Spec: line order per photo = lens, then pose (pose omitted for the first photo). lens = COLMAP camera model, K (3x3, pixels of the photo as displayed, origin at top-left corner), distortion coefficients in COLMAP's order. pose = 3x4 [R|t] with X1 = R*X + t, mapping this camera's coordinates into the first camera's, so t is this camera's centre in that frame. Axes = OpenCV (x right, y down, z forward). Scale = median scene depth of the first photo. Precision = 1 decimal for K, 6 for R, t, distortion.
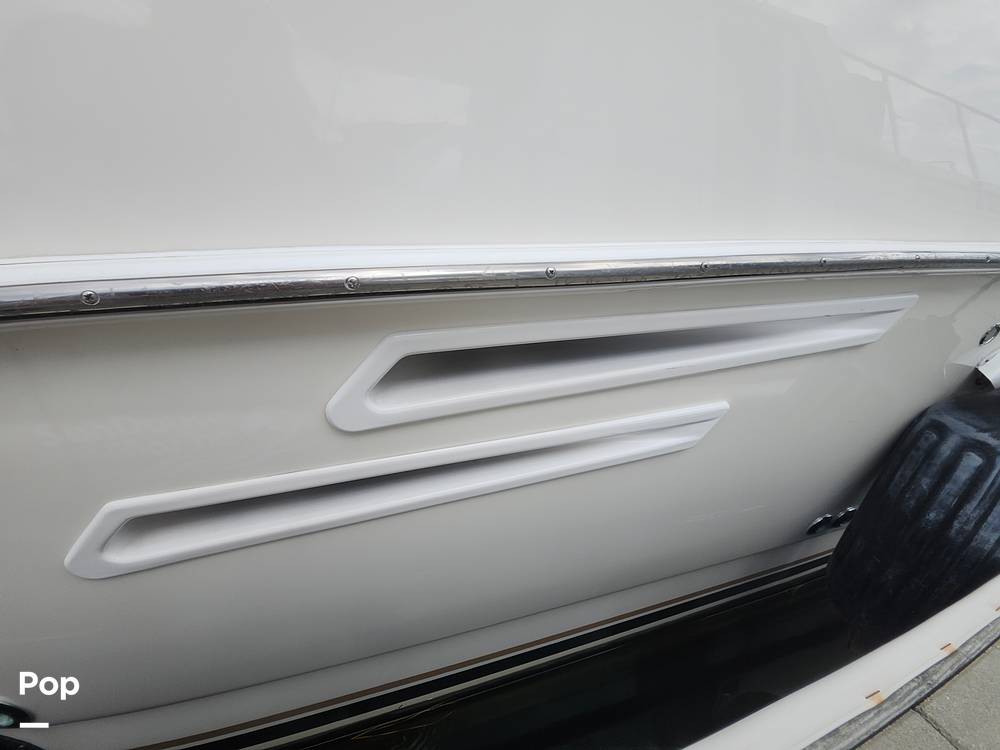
lens RADIAL K [[391.8, 0, 493.3], [0, 391.8, 378.7], [0, 0, 1]] dist [-0.001466, -0.010510]
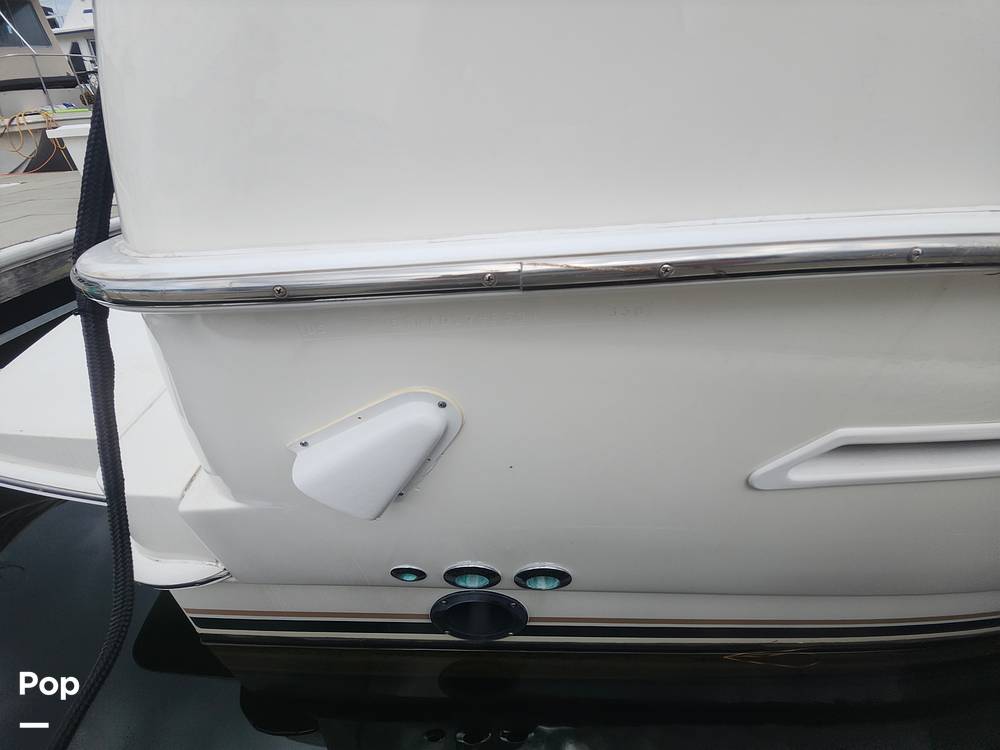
lens RADIAL K [[391.8, 0, 493.3], [0, 391.8, 378.7], [0, 0, 1]] dist [-0.001466, -0.010510]
pose [[0.940278, 0.079672, -0.330952, -0.737156], [-0.071556, 0.996763, 0.036657, 0.088819], [0.332801, -0.010786, 0.942935, -0.241242]]
